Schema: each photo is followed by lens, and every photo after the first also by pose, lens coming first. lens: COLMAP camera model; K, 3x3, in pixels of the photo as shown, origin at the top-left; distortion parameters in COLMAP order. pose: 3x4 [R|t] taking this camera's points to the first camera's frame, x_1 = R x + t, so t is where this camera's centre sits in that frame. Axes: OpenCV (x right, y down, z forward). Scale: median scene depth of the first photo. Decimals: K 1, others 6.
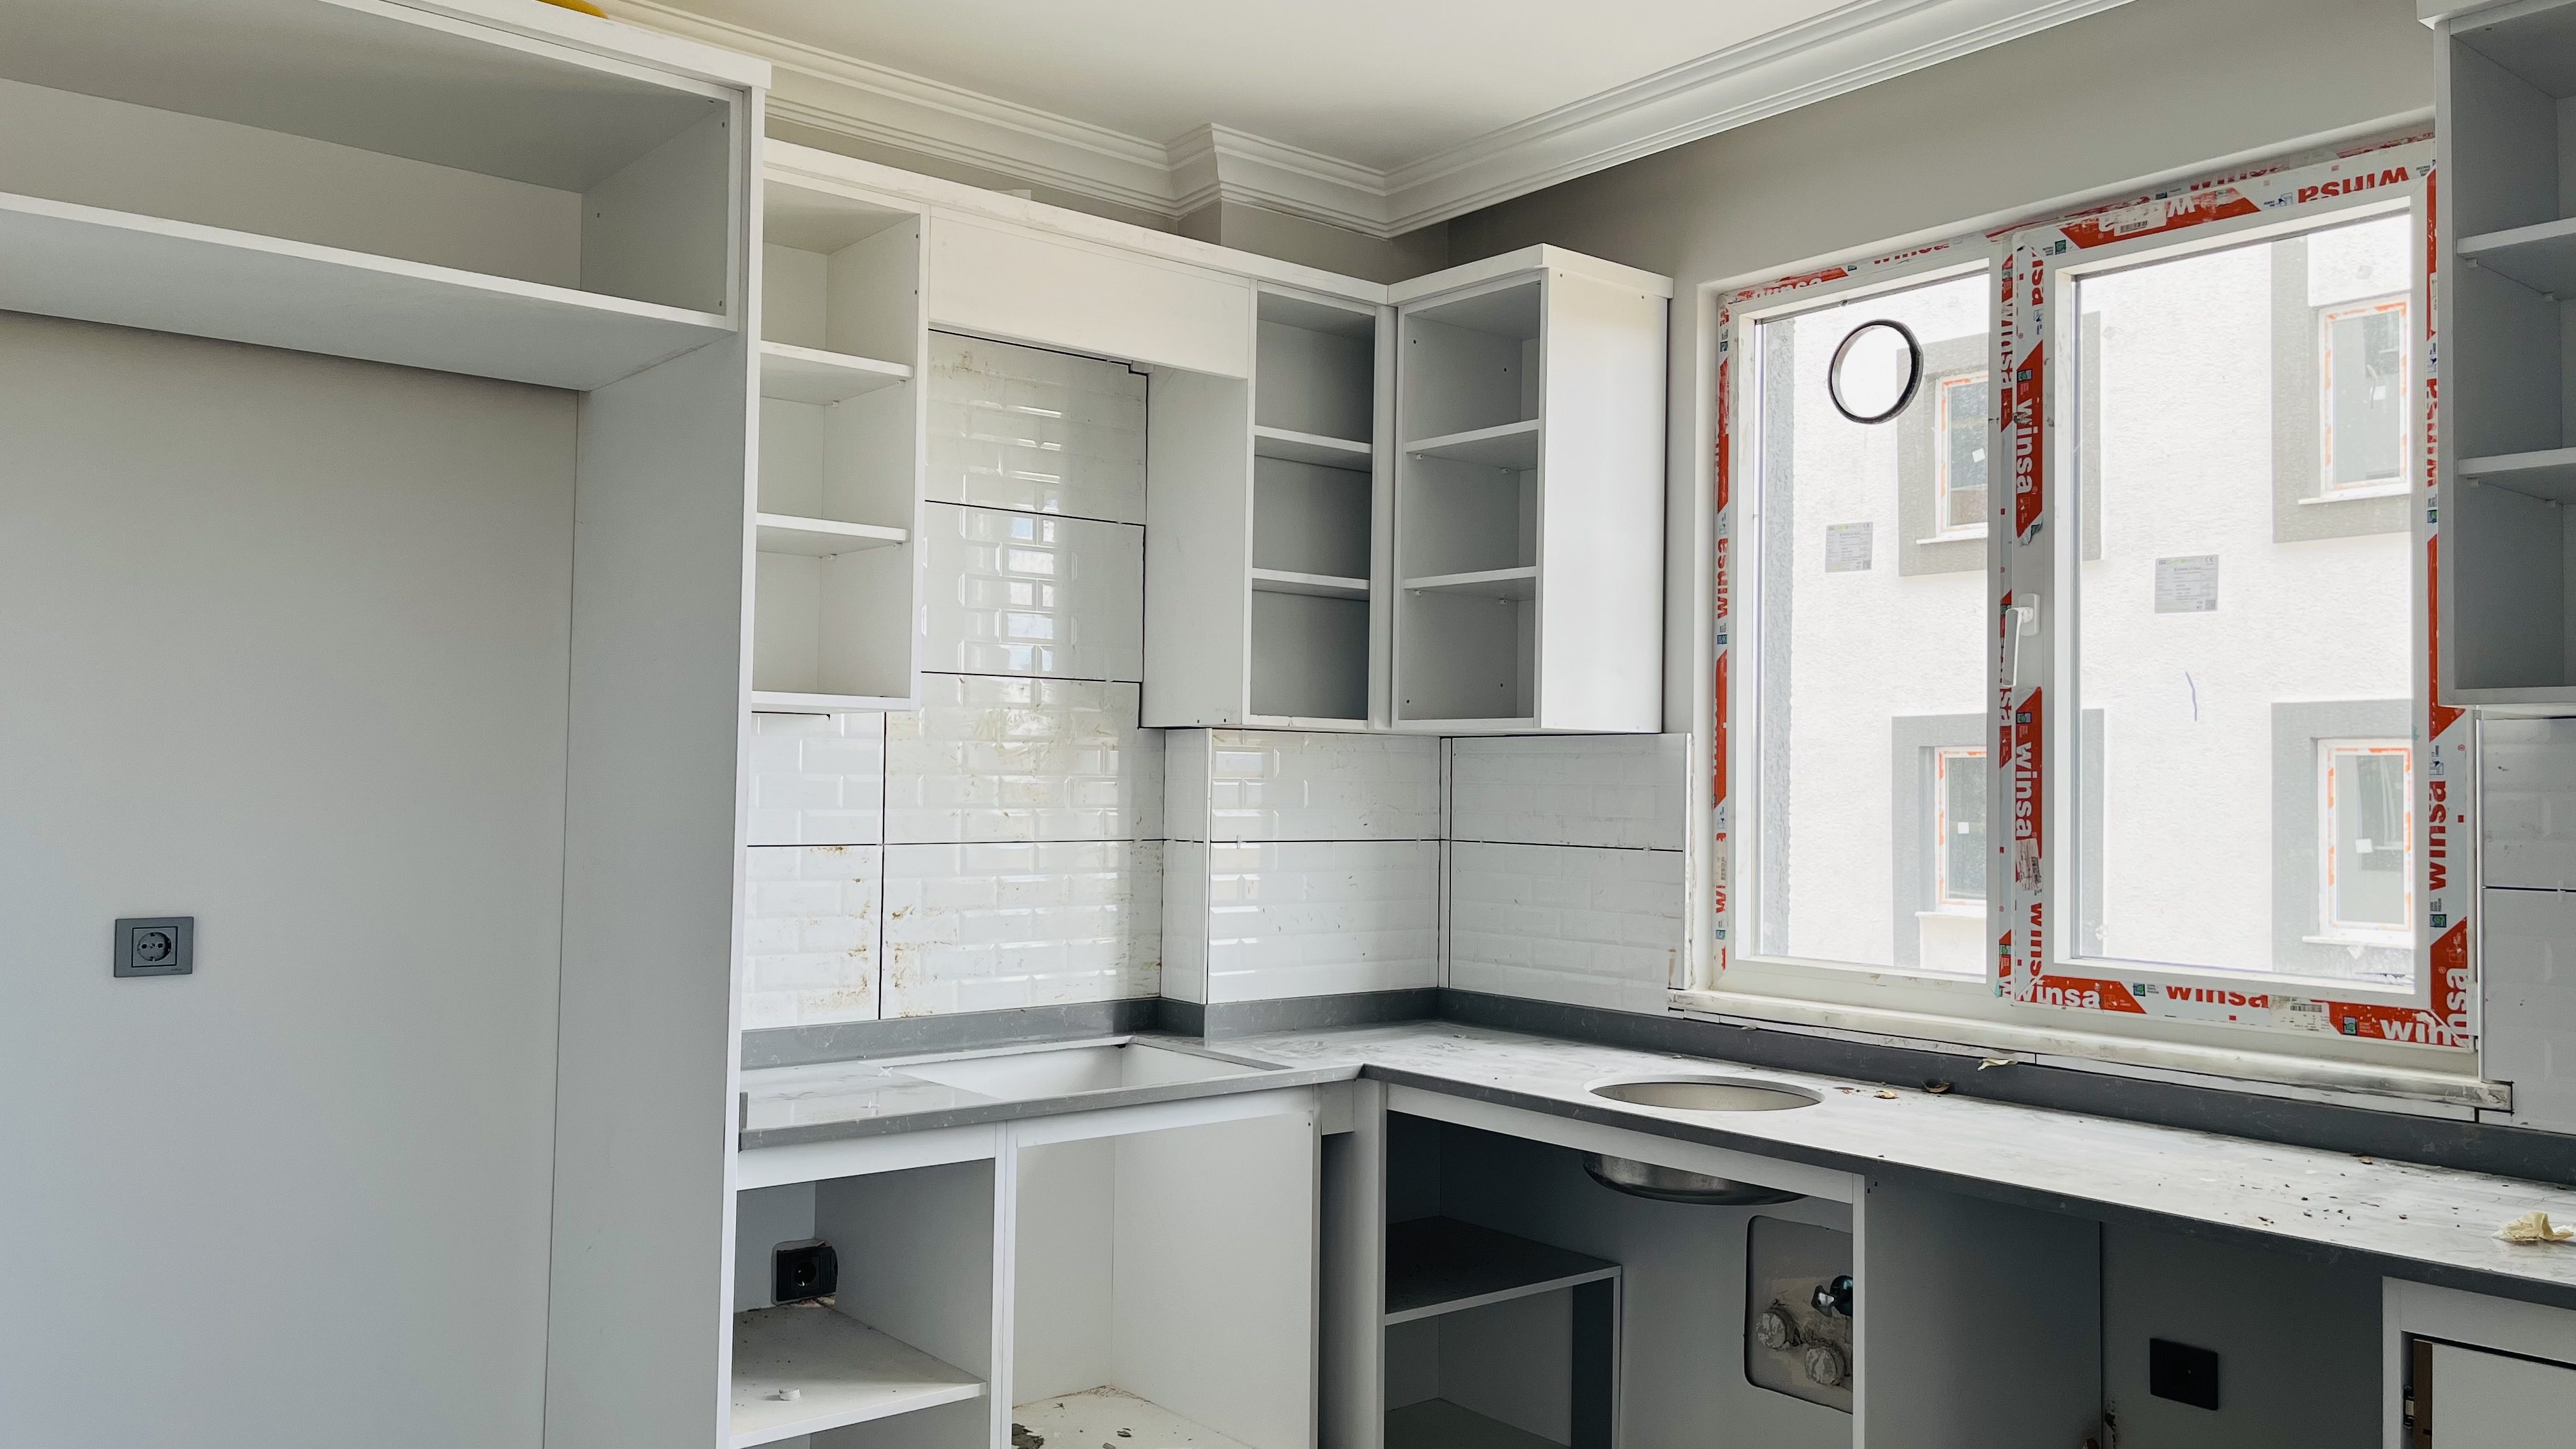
lens RADIAL K [[1961.1, 0, 1288.0], [0, 1961.1, 724.5], [0, 0, 1]] dist [0.035090, -0.000339]
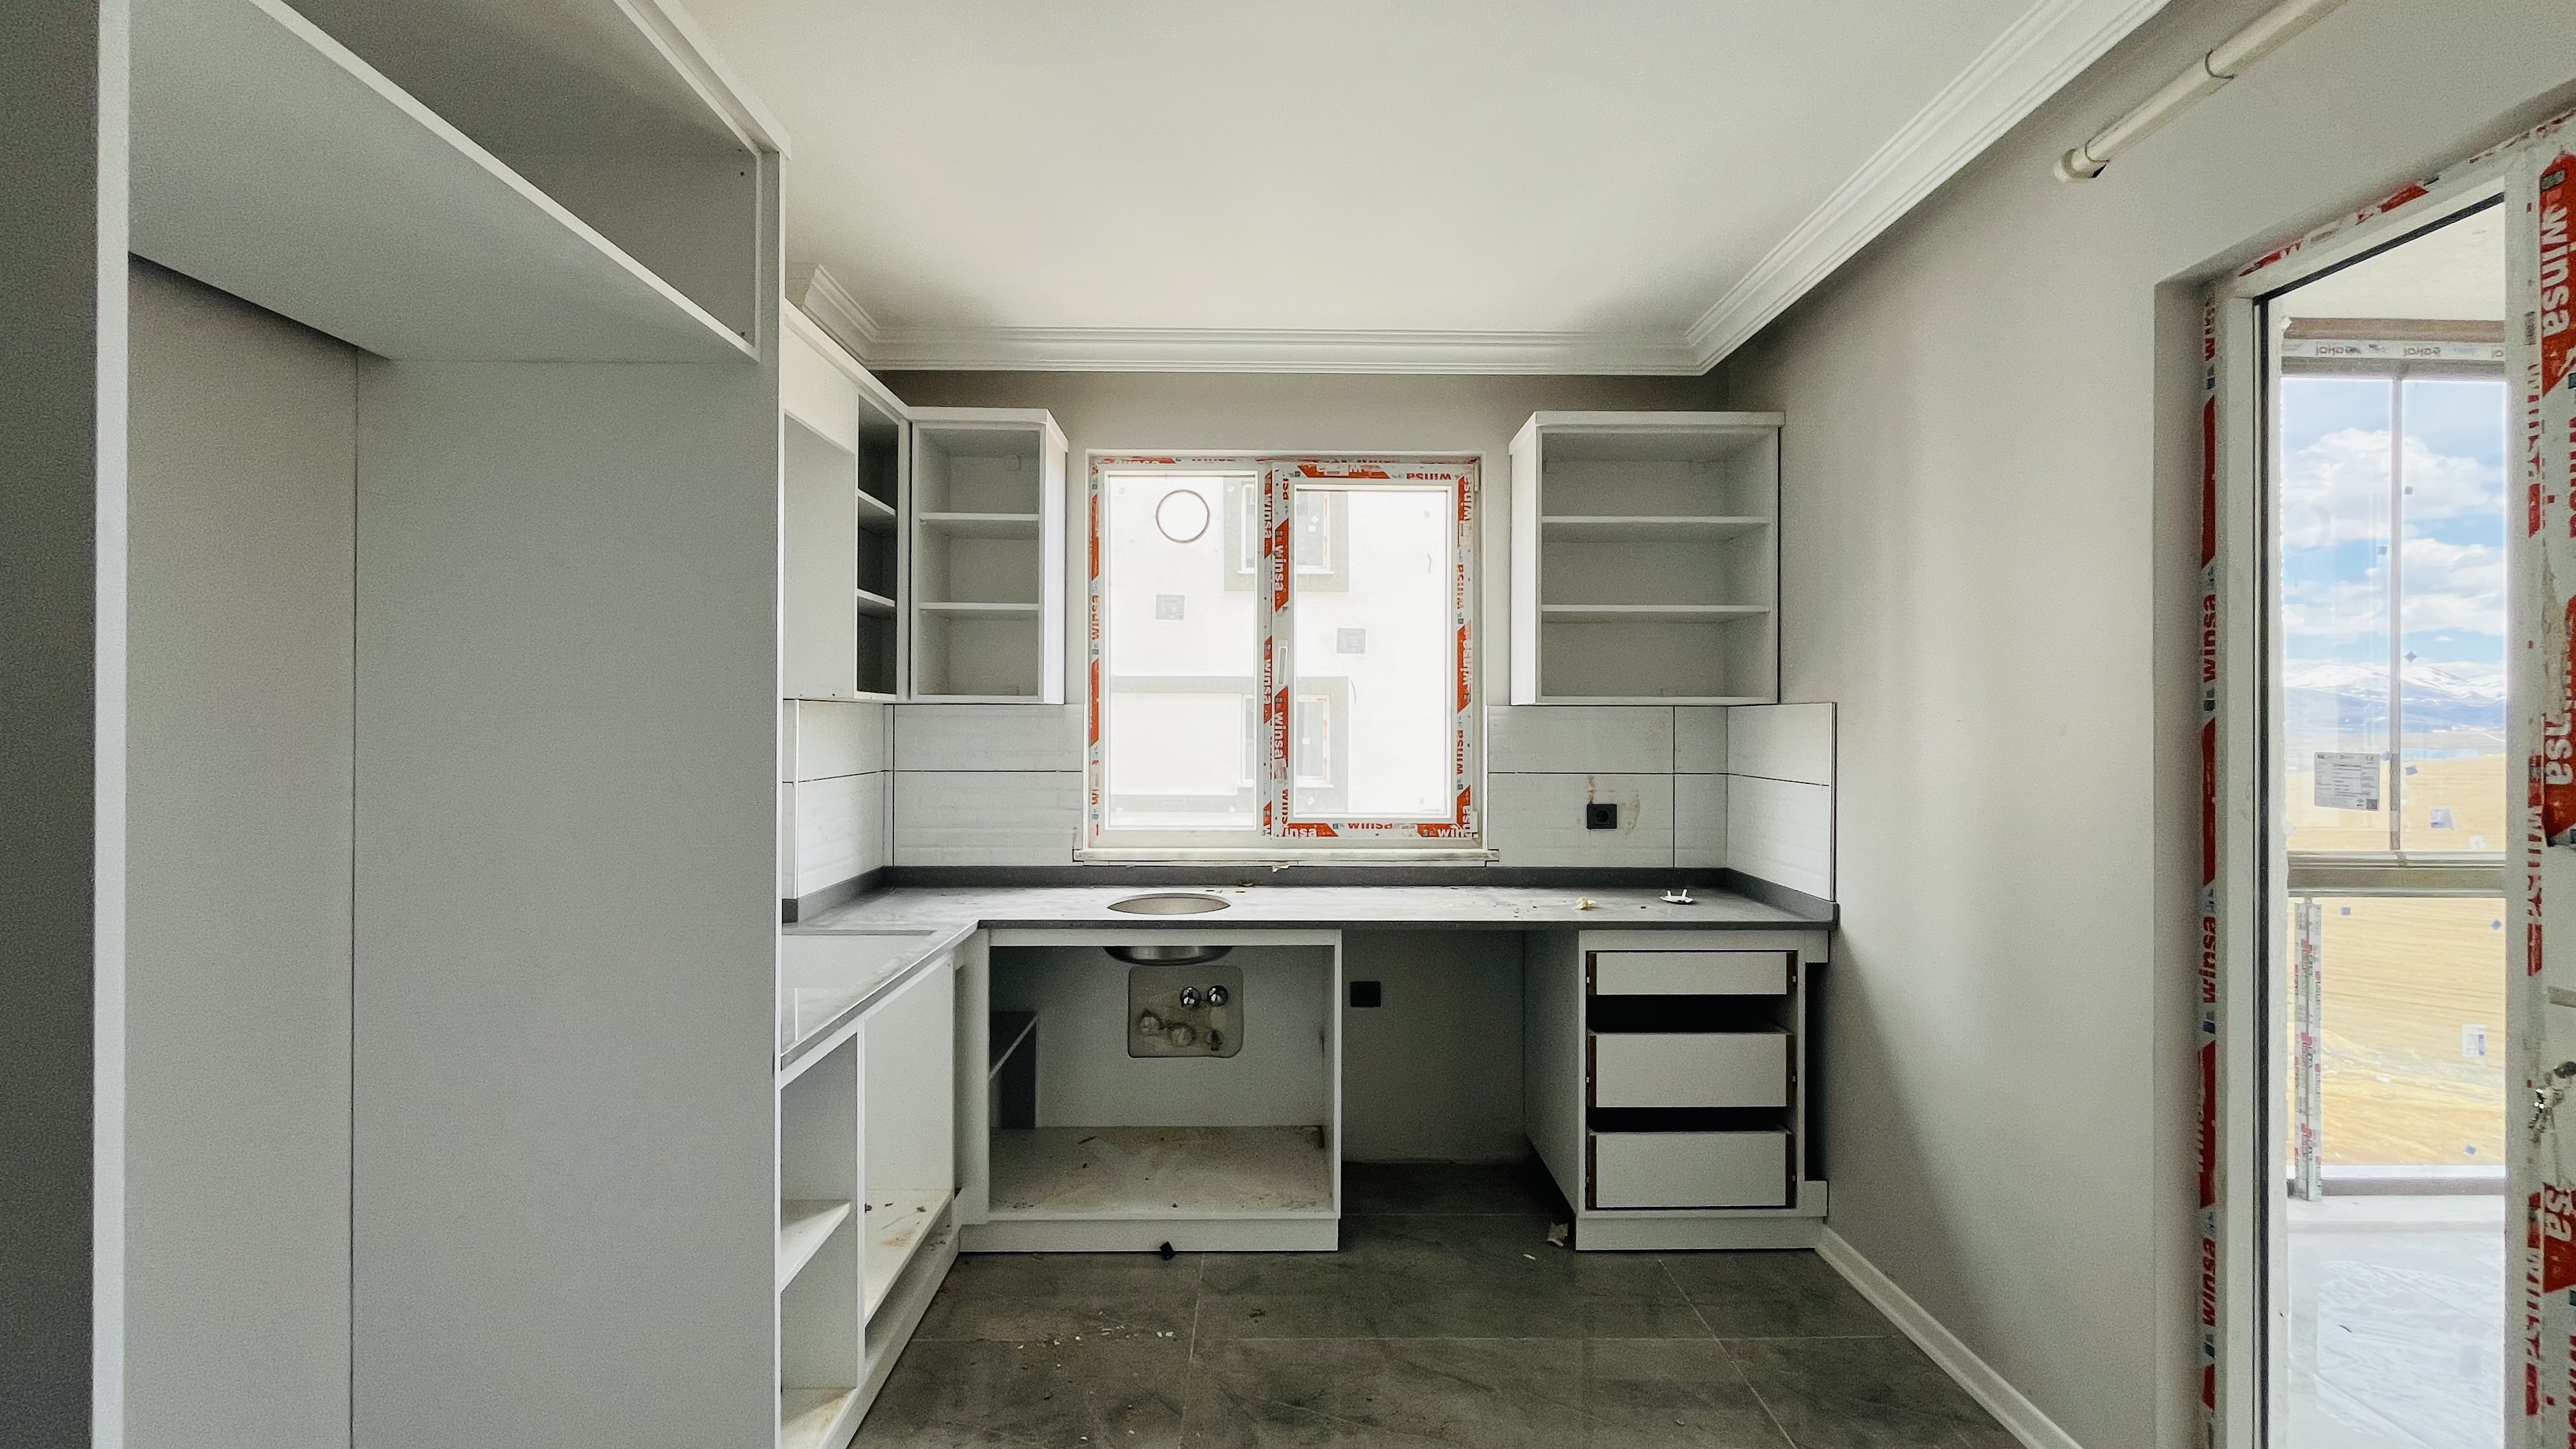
lens RADIAL K [[1041.3, 0, 1278.4], [0, 1041.3, 720.6], [0, 0, 1]] dist [0.001580, -0.000265]
pose [[0.621039, -0.009842, 0.783718, -0.479291], [-0.020255, 0.999386, 0.028601, -0.012824], [-0.783518, -0.033636, 0.620458, 0.321809]]
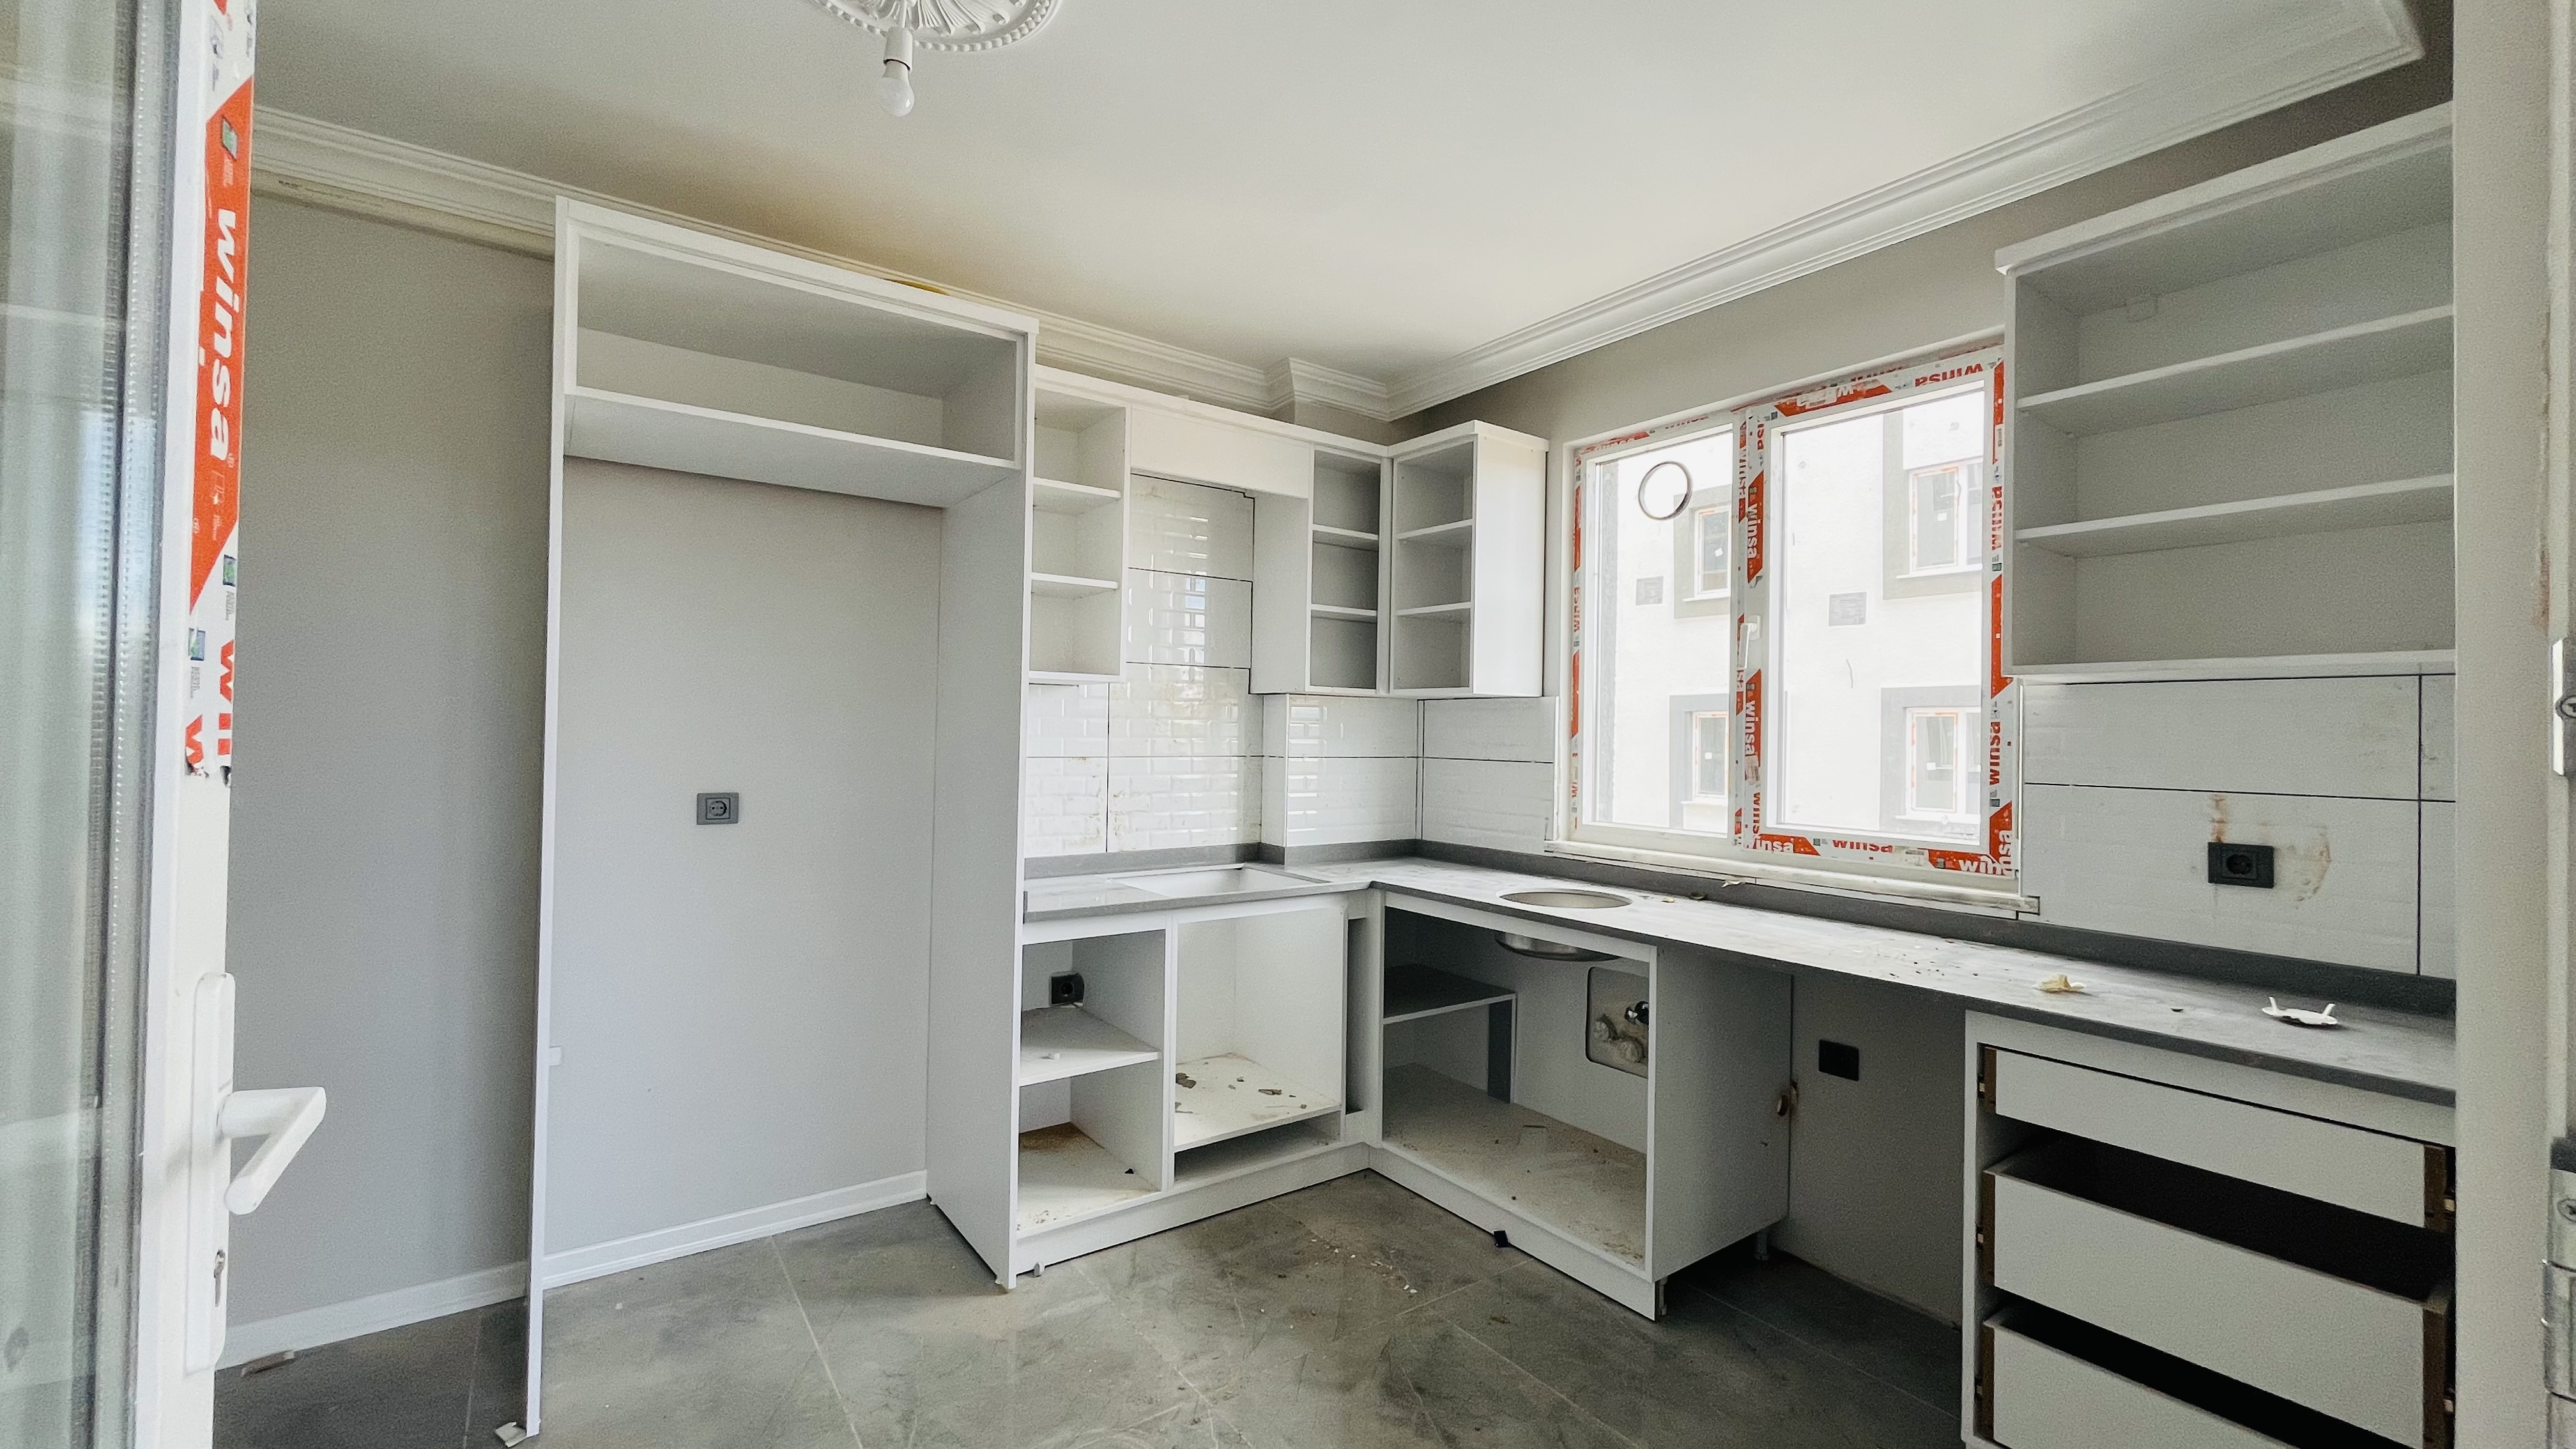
lens RADIAL K [[1041.3, 0, 1278.4], [0, 1041.3, 720.6], [0, 0, 1]] dist [0.001580, -0.000265]
pose [[0.998133, 0.002078, -0.061041, 0.011616], [-0.000805, 0.999782, 0.020862, 0.007722], [0.061071, -0.020774, 0.997917, 0.051210]]
